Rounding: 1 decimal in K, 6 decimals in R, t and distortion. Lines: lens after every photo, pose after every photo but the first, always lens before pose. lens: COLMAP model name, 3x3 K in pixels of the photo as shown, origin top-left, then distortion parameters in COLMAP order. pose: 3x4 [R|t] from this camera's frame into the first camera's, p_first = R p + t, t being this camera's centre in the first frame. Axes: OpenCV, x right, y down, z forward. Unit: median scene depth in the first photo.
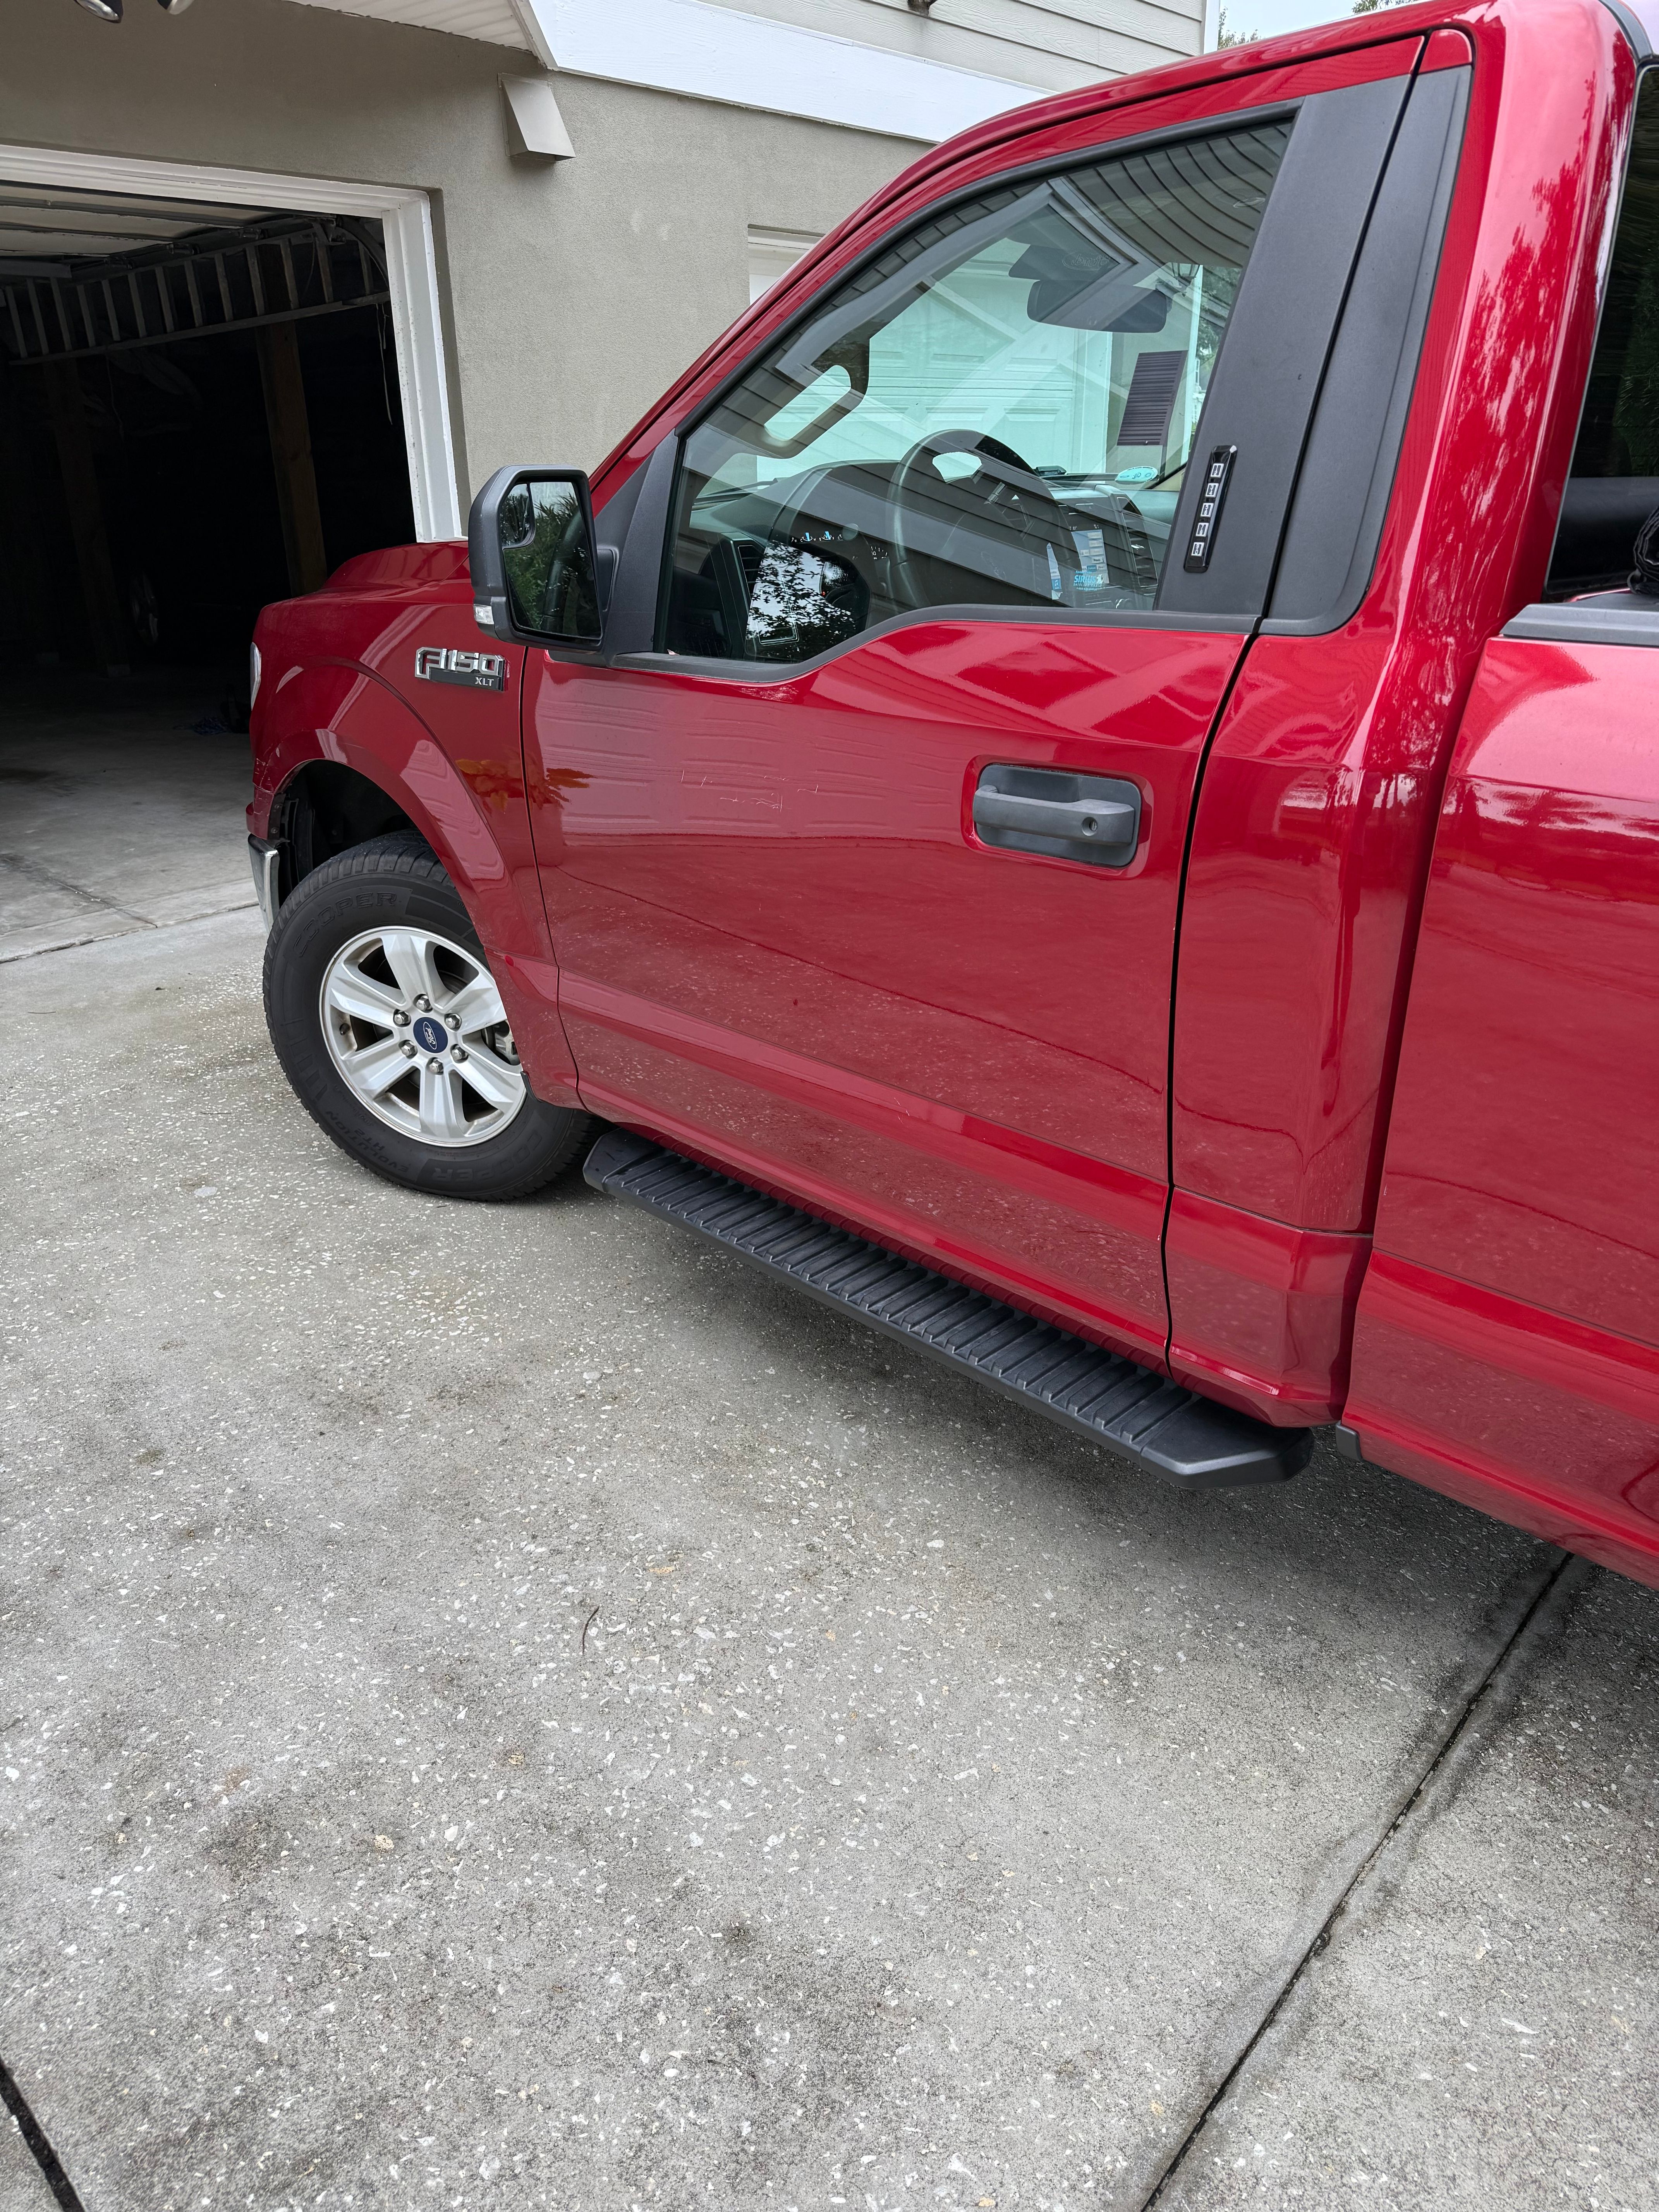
lens RADIAL K [[1564.4, 0, 808.0], [0, 1564.4, 1092.2], [0, 0, 1]] dist [0.013867, -0.026582]
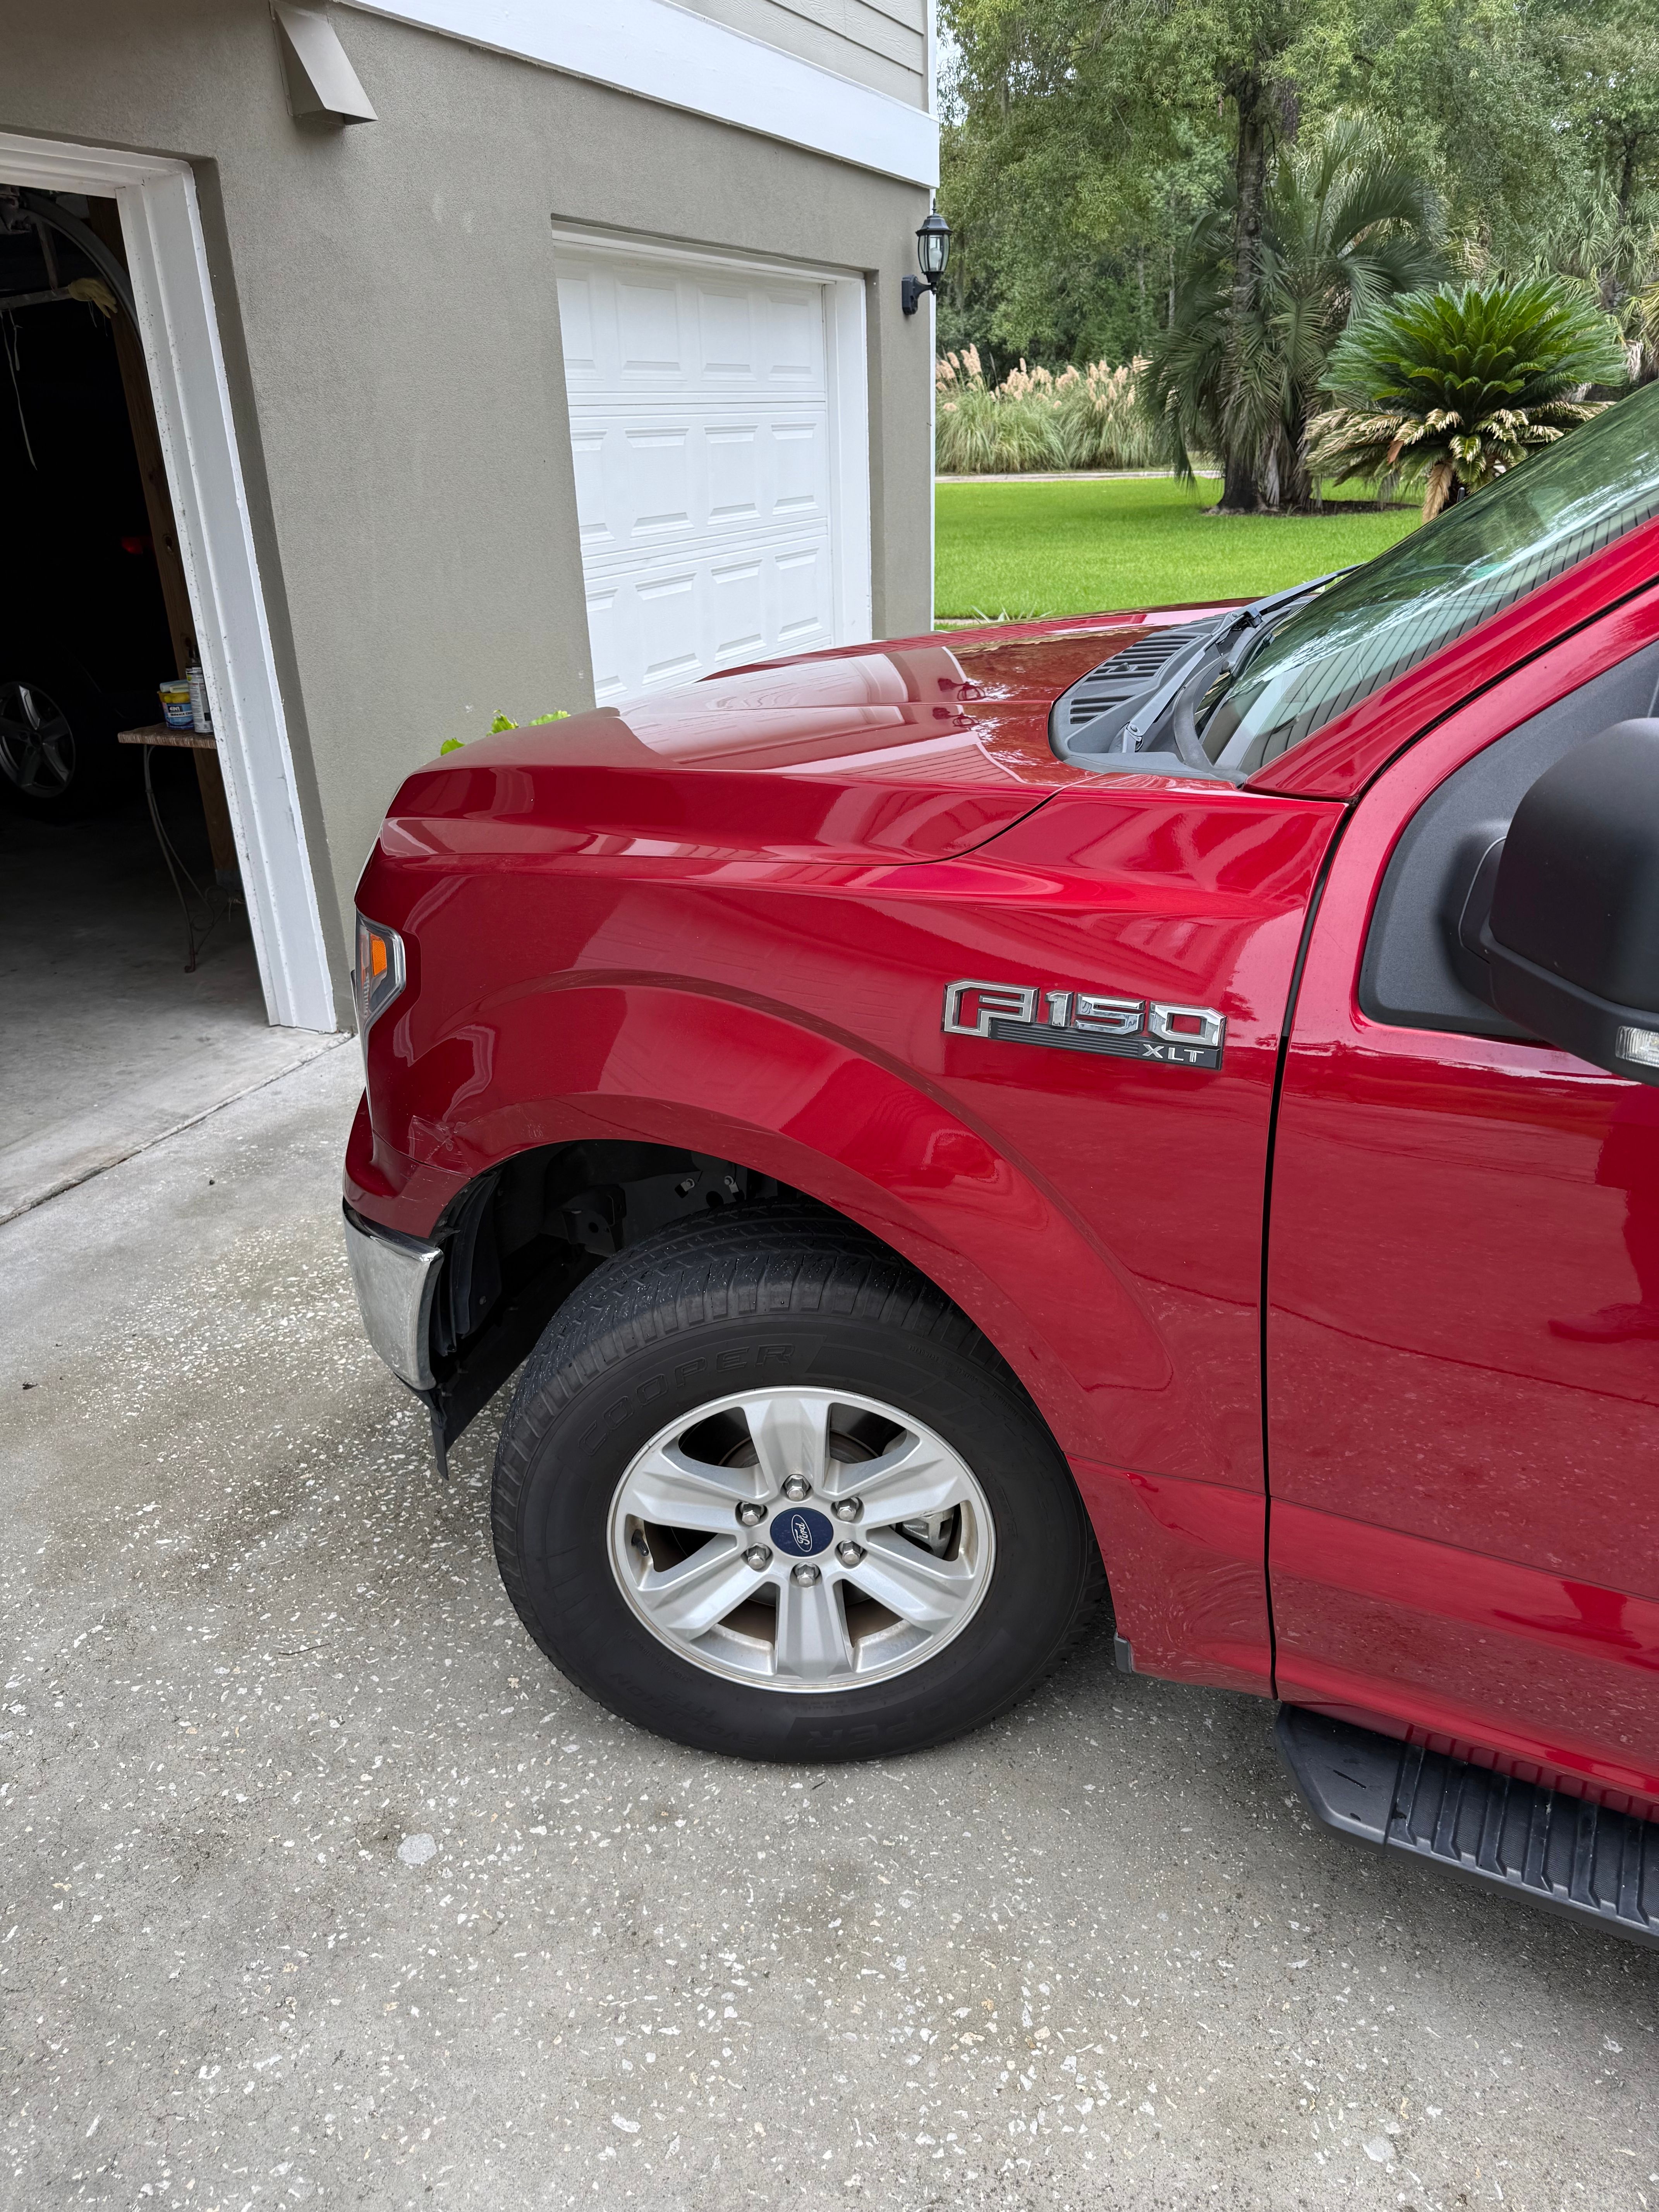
lens RADIAL K [[1564.4, 0, 808.0], [0, 1564.4, 1092.2], [0, 0, 1]] dist [0.013867, -0.026582]
pose [[0.948742, -0.147060, 0.279754, -0.393087], [0.144862, 0.989037, 0.028635, -0.229817], [-0.280899, 0.013359, 0.959644, 0.411725]]
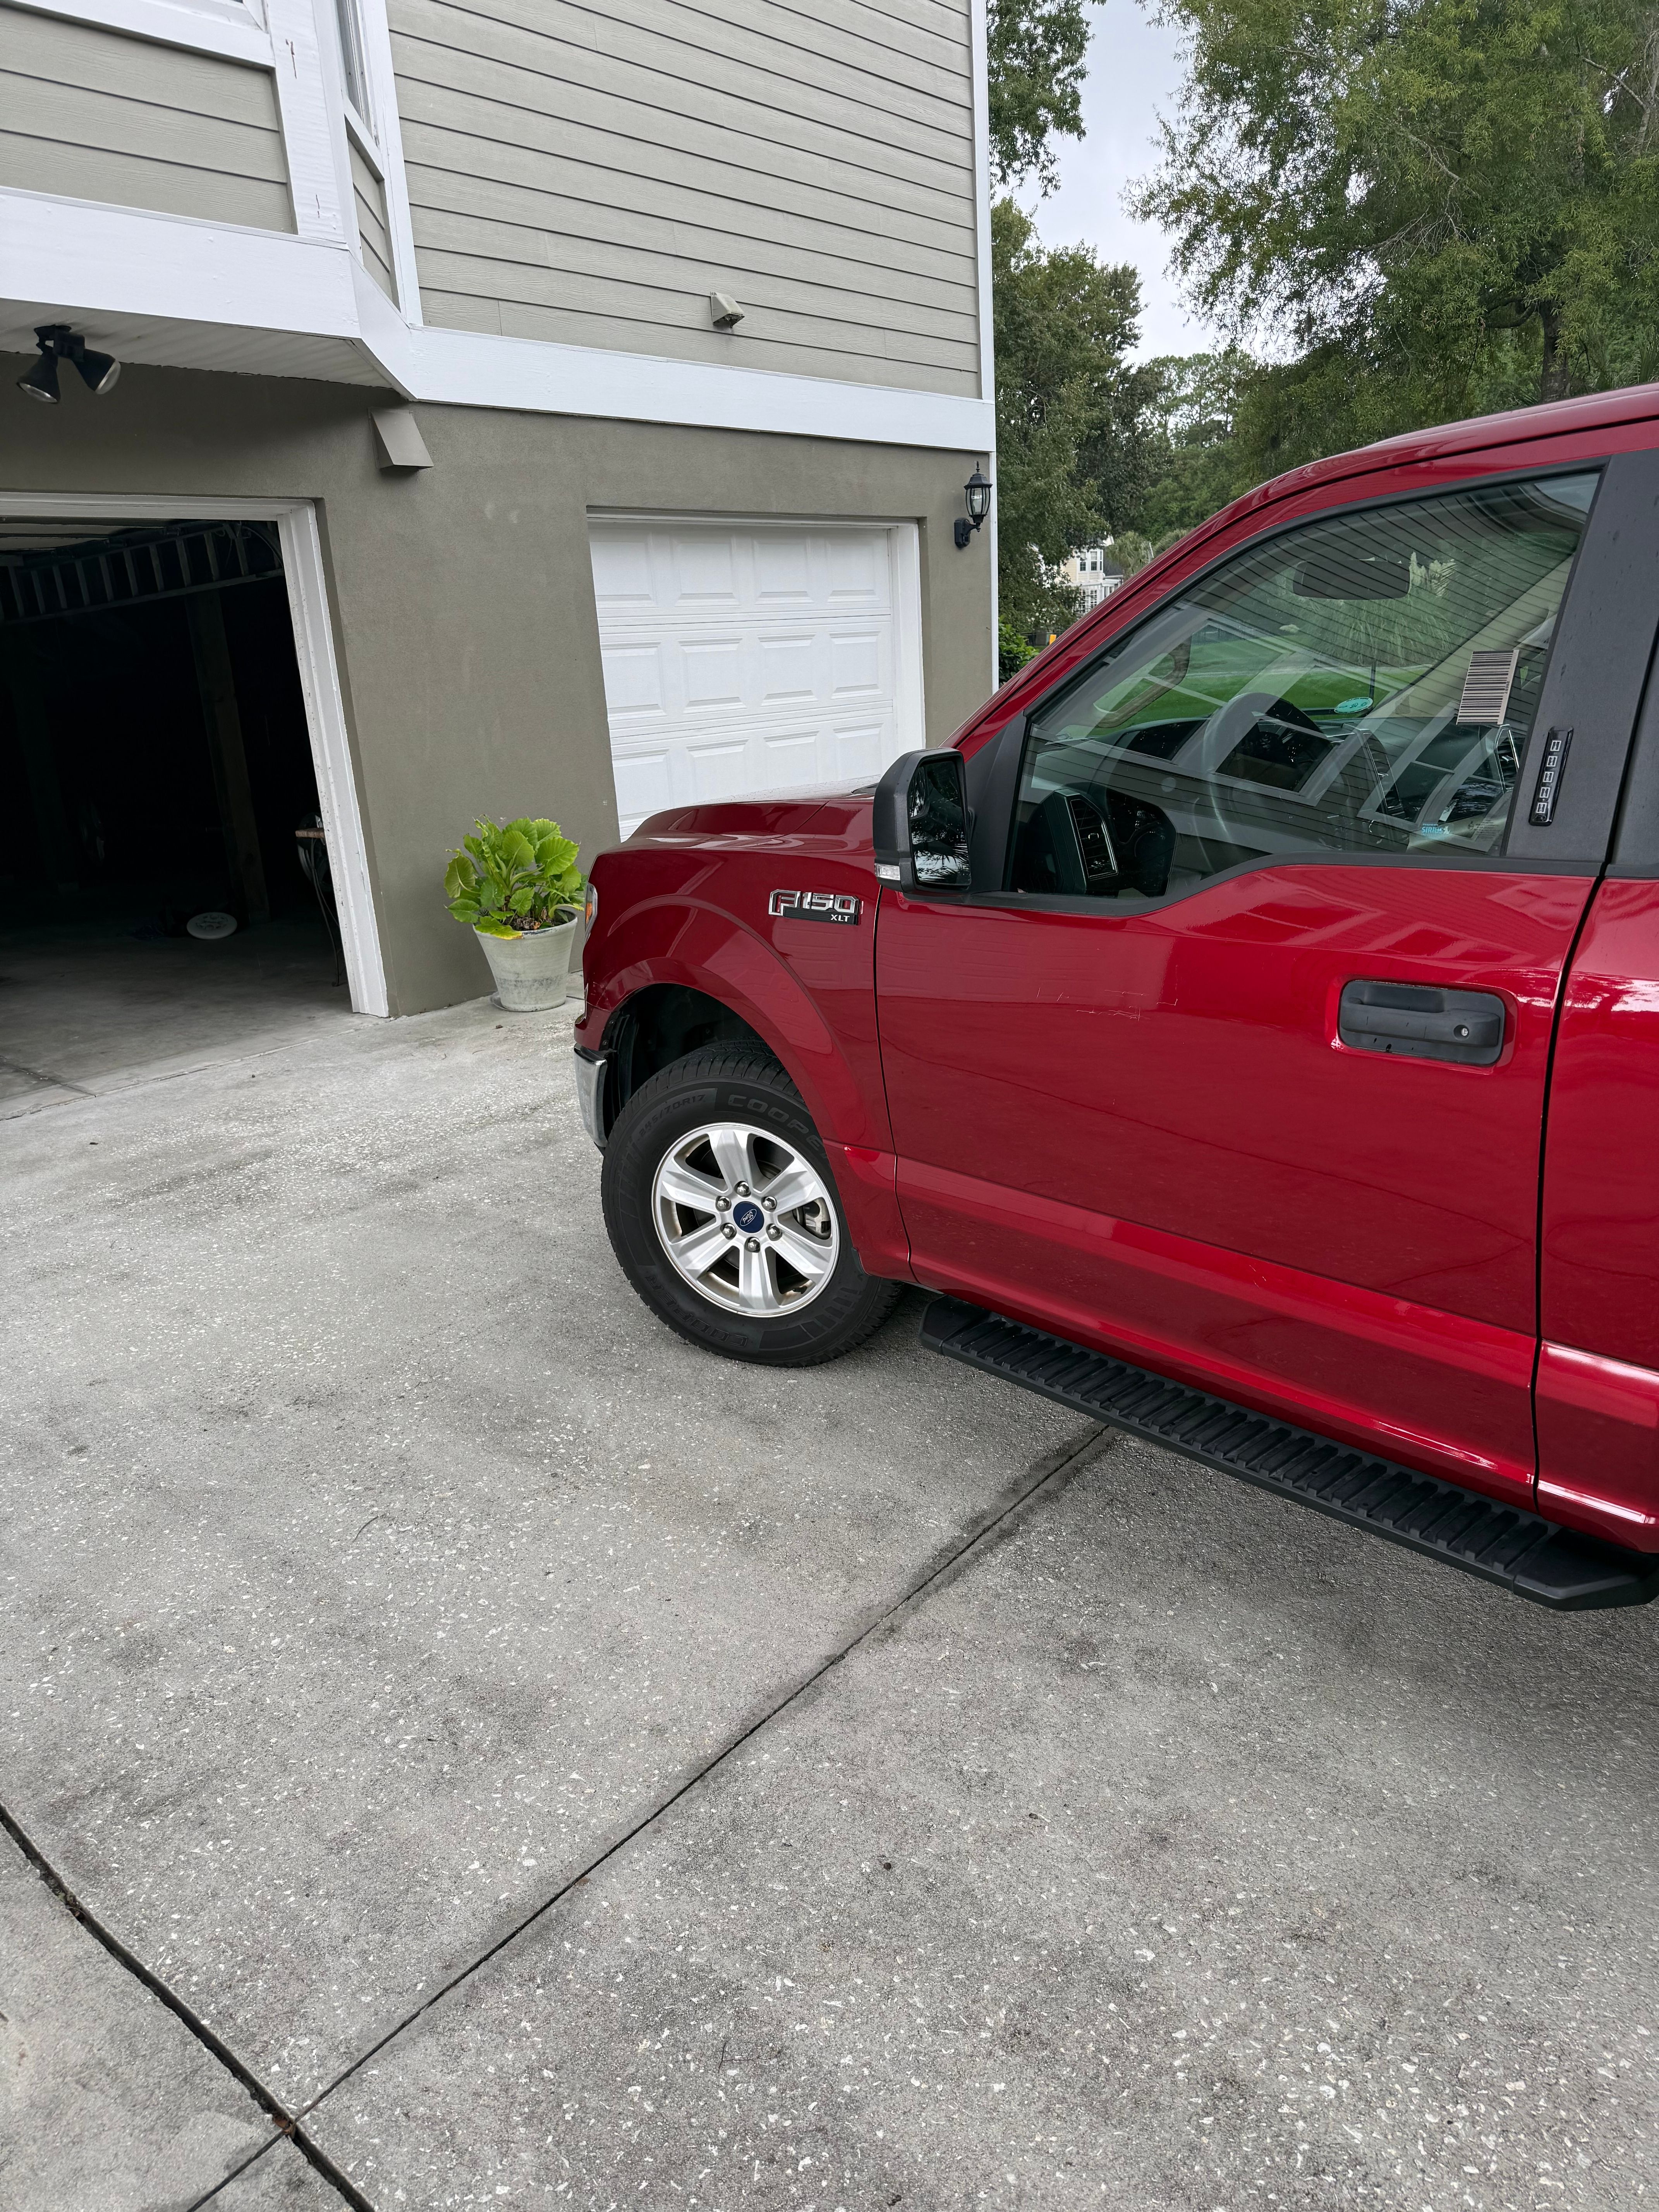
lens RADIAL K [[1564.4, 0, 808.0], [0, 1564.4, 1092.2], [0, 0, 1]] dist [0.013867, -0.026582]
pose [[0.998285, -0.052753, 0.025366, 0.155498], [0.055261, 0.992255, -0.111248, 0.087814], [-0.019301, 0.112459, 0.993469, -0.317782]]
